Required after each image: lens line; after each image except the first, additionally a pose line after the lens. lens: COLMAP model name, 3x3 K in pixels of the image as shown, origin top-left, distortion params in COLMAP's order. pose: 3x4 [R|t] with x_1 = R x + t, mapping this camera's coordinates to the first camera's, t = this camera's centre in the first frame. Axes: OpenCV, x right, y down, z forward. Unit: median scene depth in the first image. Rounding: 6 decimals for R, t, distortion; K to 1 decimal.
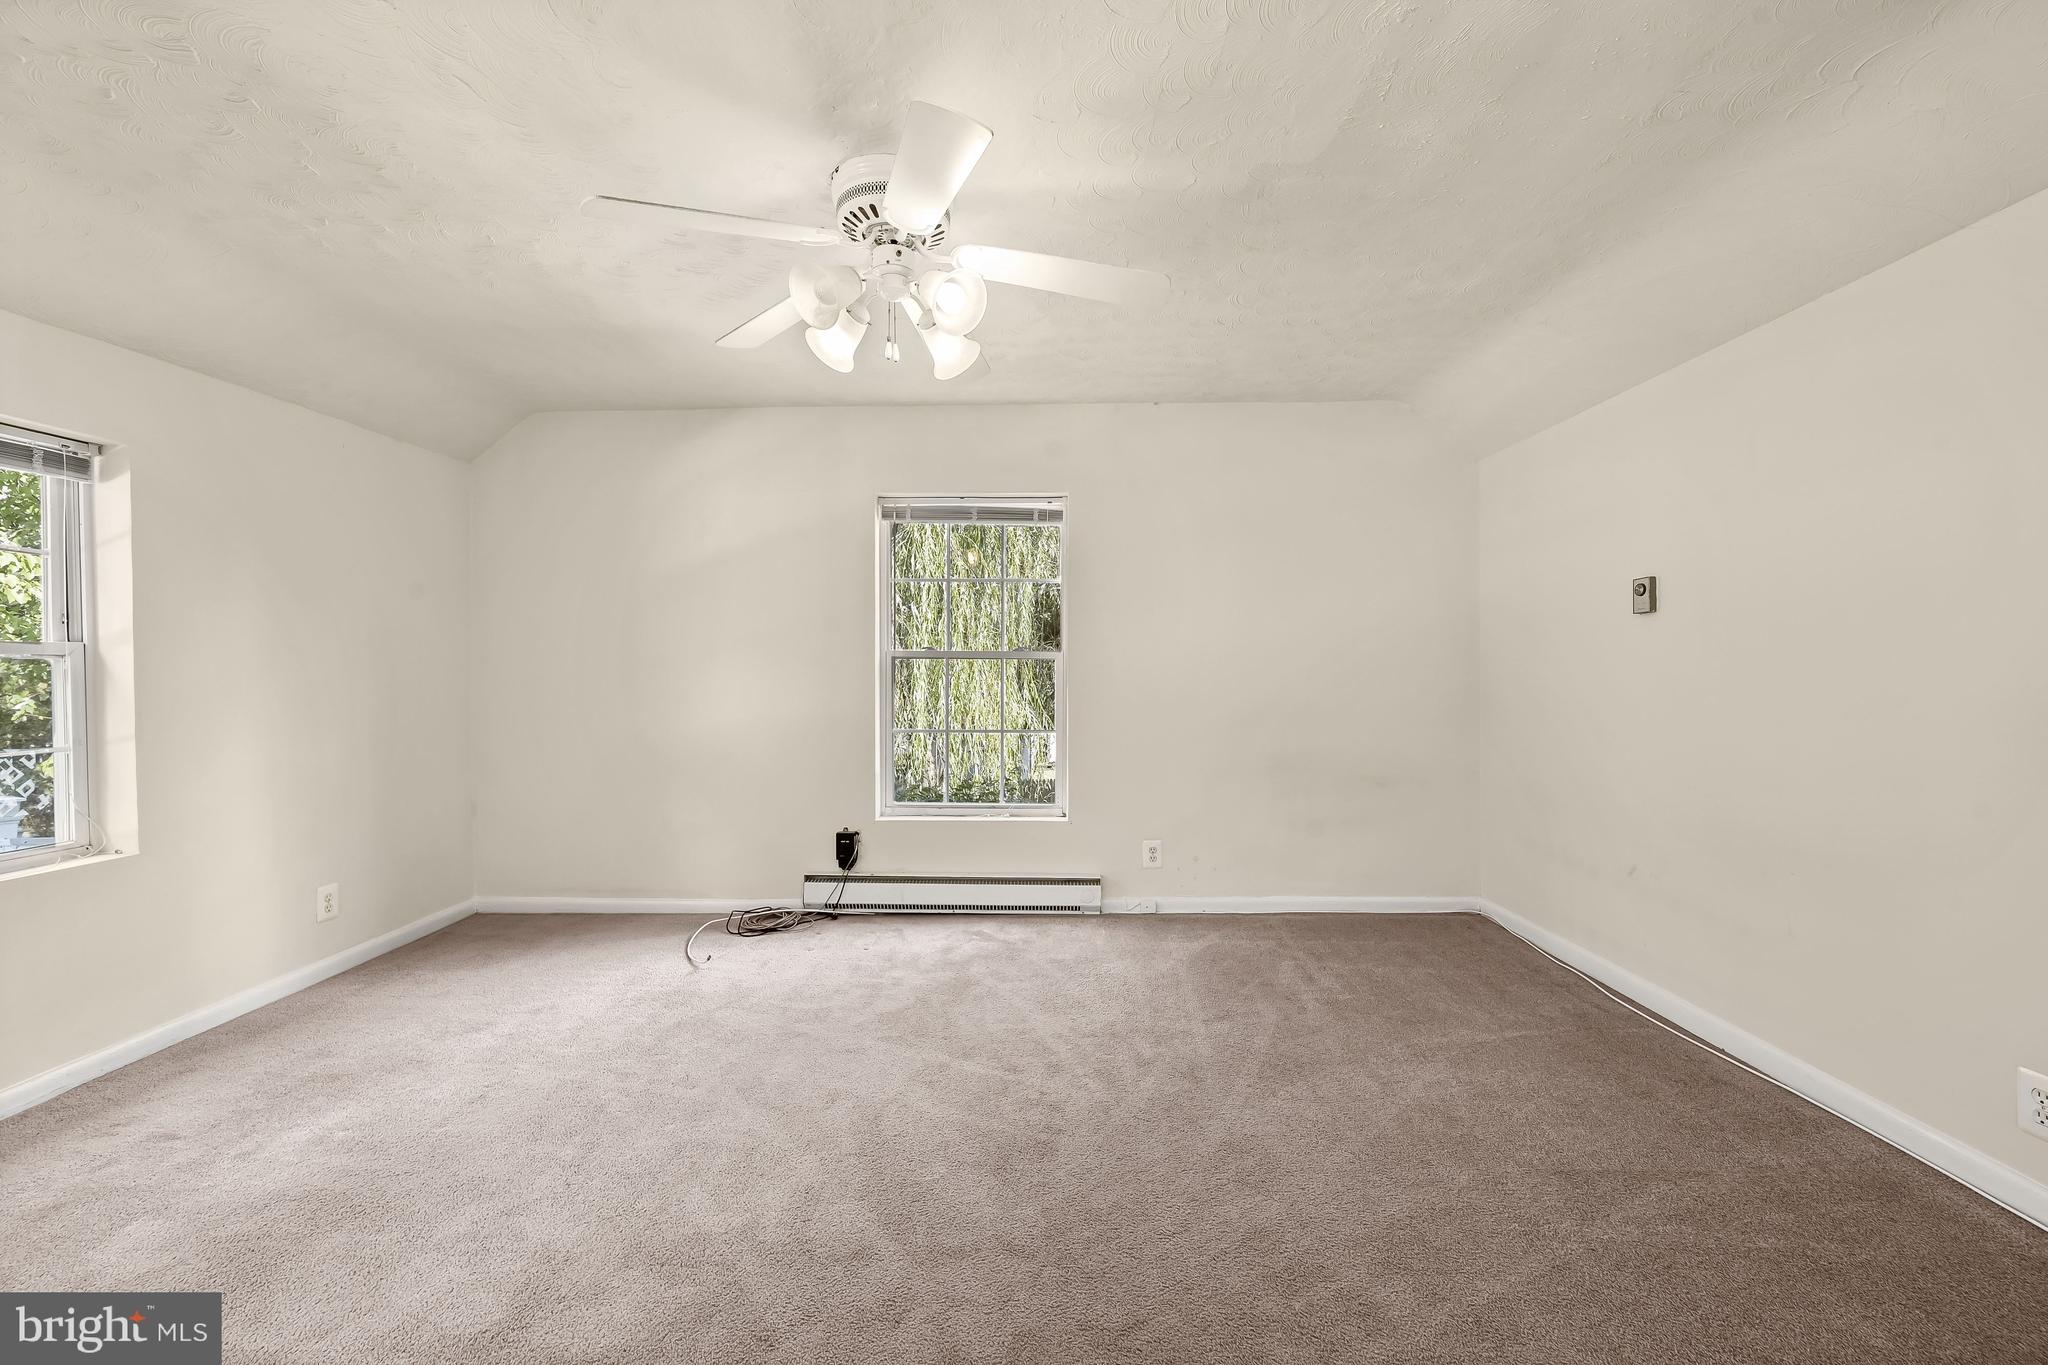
lens RADIAL K [[830.1, 0, 1034.8], [0, 830.1, 674.6], [0, 0, 1]] dist [-0.000034, 0.000142]
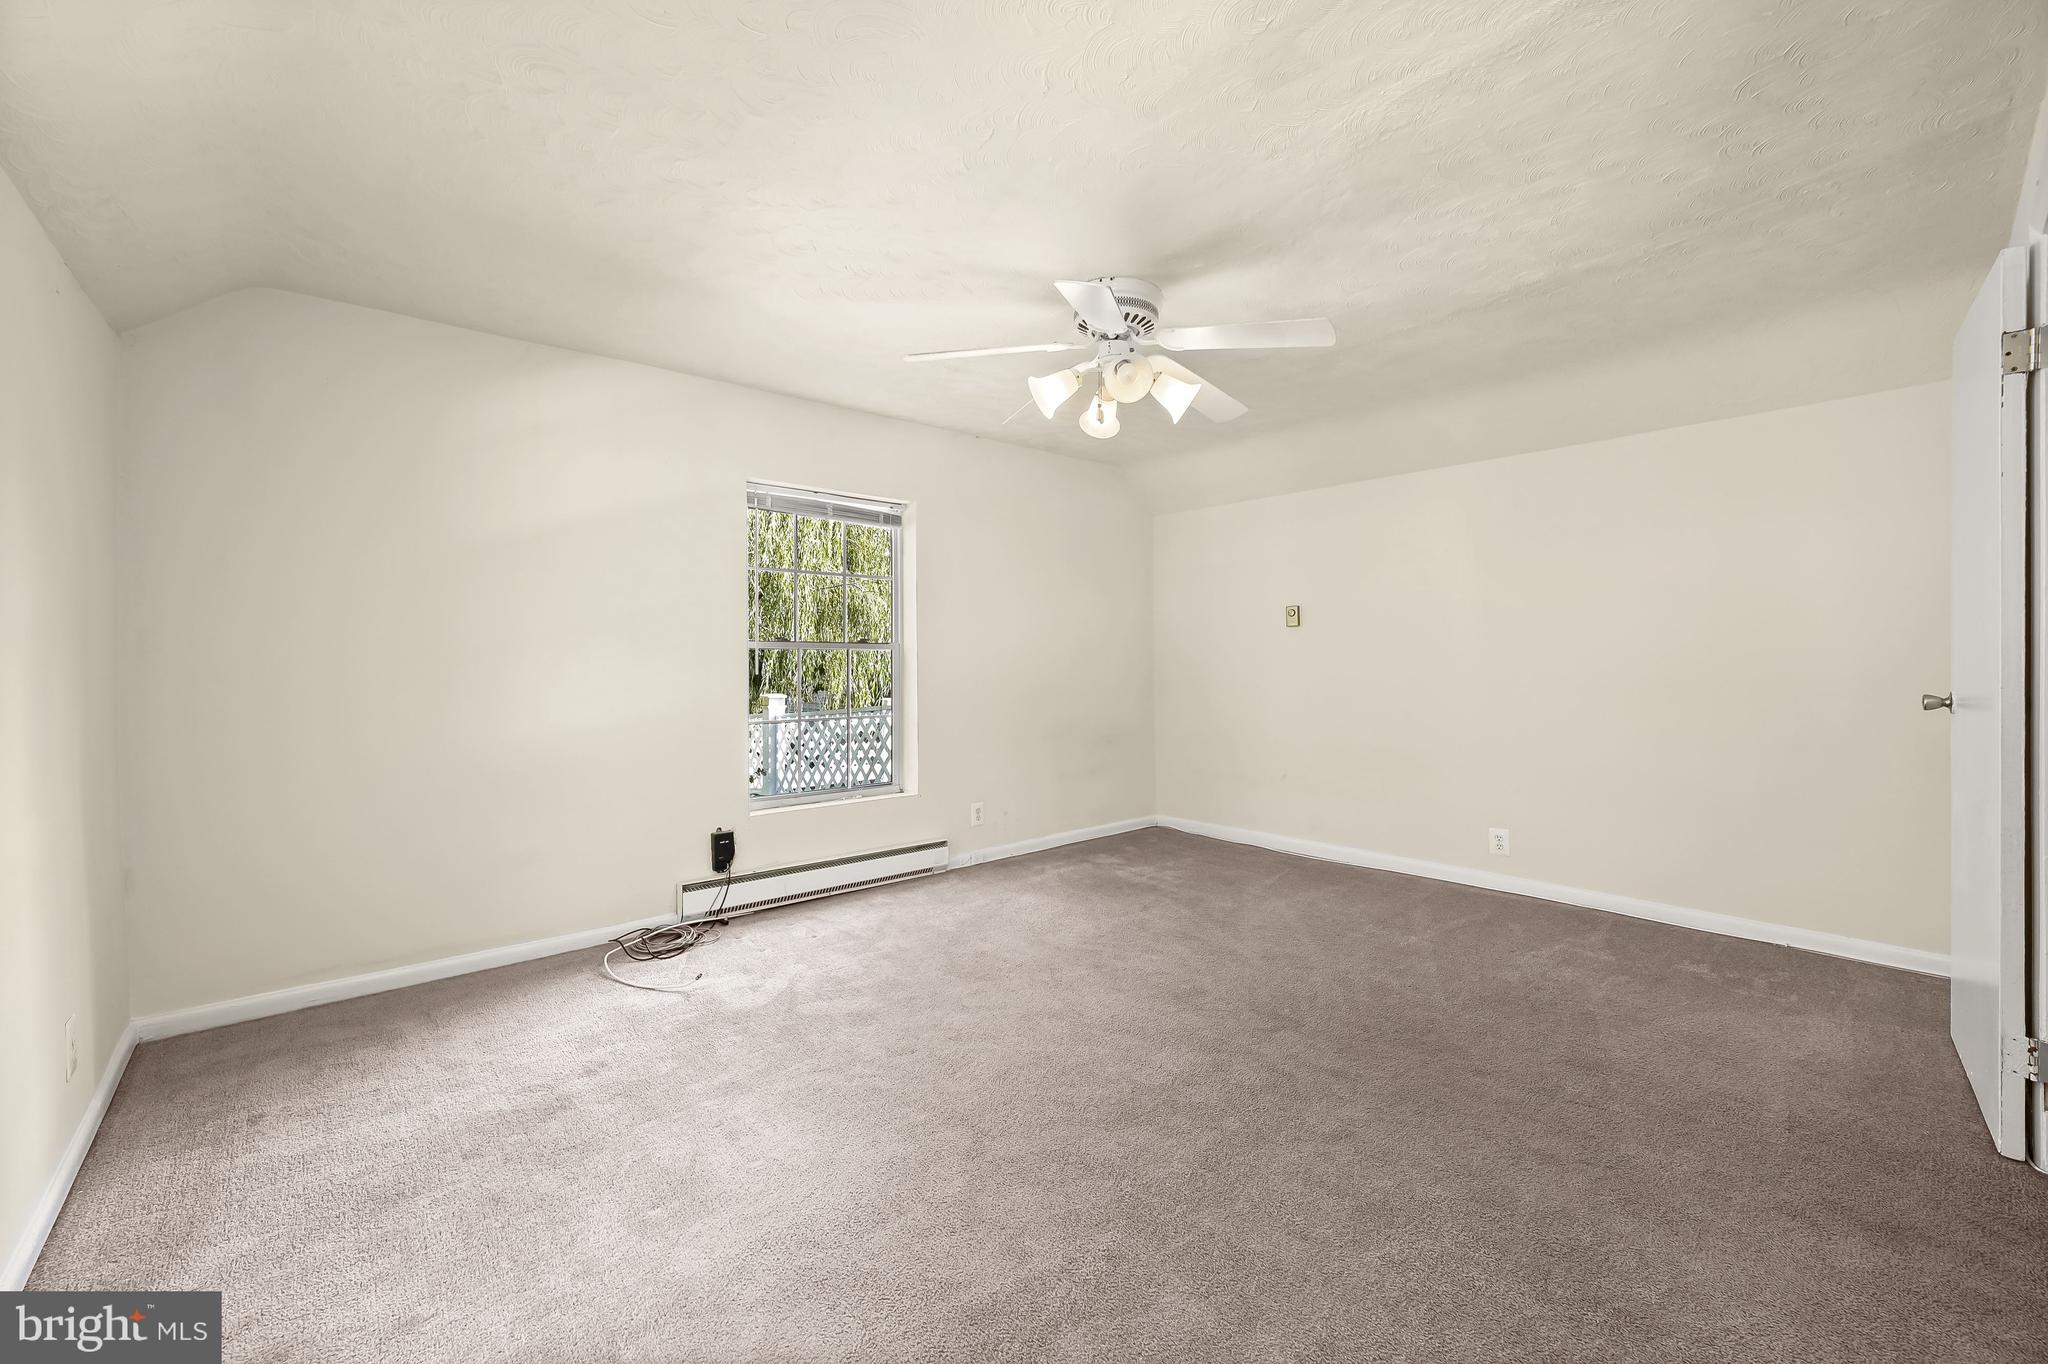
lens RADIAL K [[830.1, 0, 1034.8], [0, 830.1, 674.1], [0, 0, 1]] dist [-0.000034, 0.000142]
pose [[0.739272, -0.015187, 0.673236, -0.621881], [0.006272, 0.999858, 0.015667, -0.003773], [-0.673378, -0.007360, 0.739262, 0.065134]]
